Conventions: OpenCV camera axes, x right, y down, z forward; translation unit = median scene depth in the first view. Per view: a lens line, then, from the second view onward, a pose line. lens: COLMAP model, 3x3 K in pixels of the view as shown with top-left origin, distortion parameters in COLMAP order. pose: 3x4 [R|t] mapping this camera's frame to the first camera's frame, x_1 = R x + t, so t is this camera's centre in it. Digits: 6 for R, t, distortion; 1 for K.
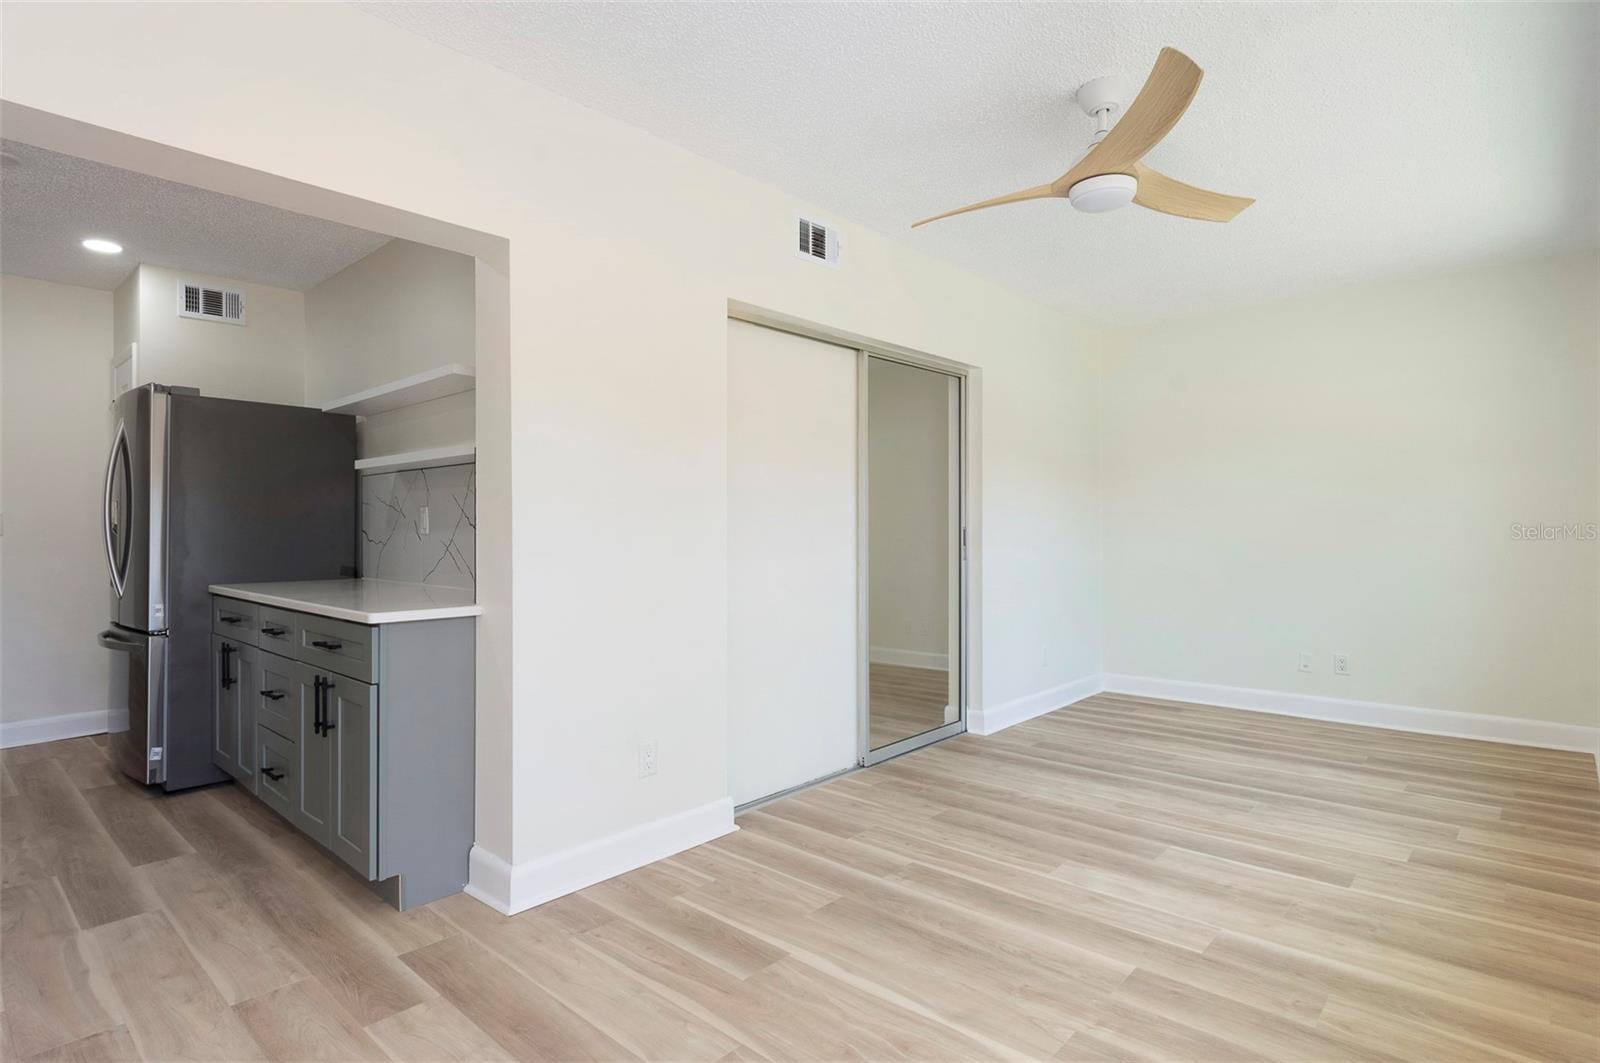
lens RADIAL K [[836.5, 0, 802.7], [0, 836.5, 530.3], [0, 0, 1]] dist [-0.002491, 0.003924]
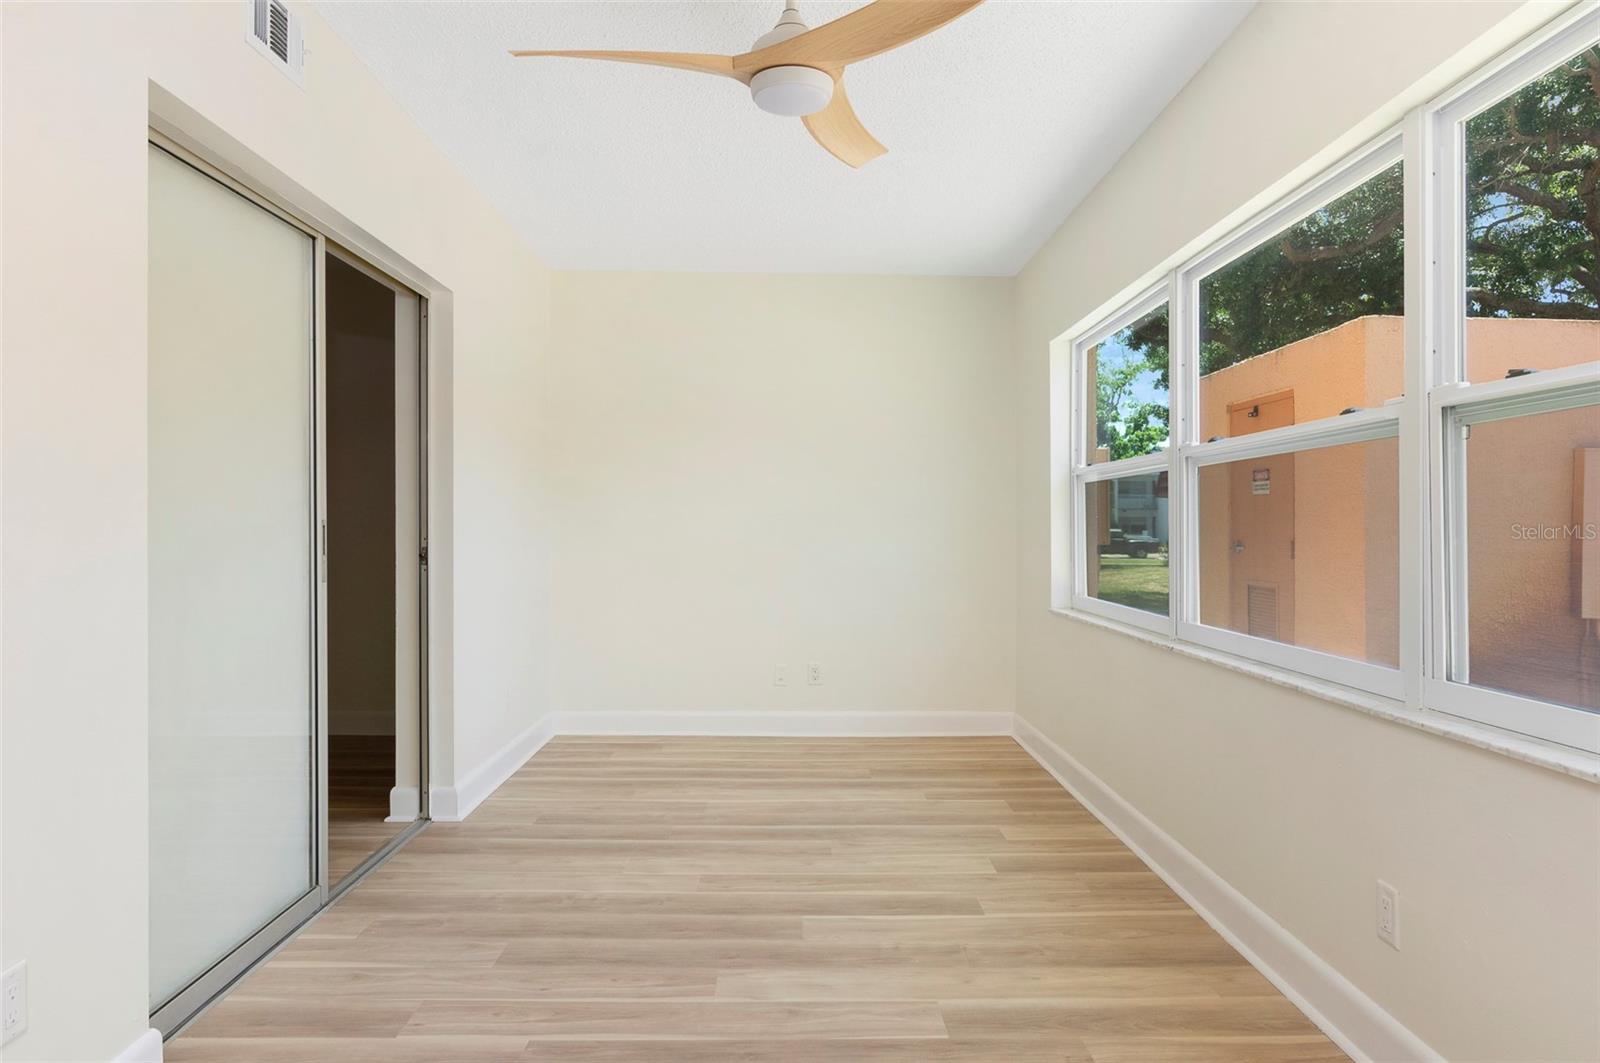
lens RADIAL K [[1047.8, 0, 813.8], [0, 1047.8, 522.7], [0, 0, 1]] dist [-0.001812, -0.001517]
pose [[0.725547, 0.012530, 0.688059, -0.226129], [-0.009446, 0.999921, -0.008248, 0.003280], [-0.688108, -0.000515, 0.725608, 0.225033]]
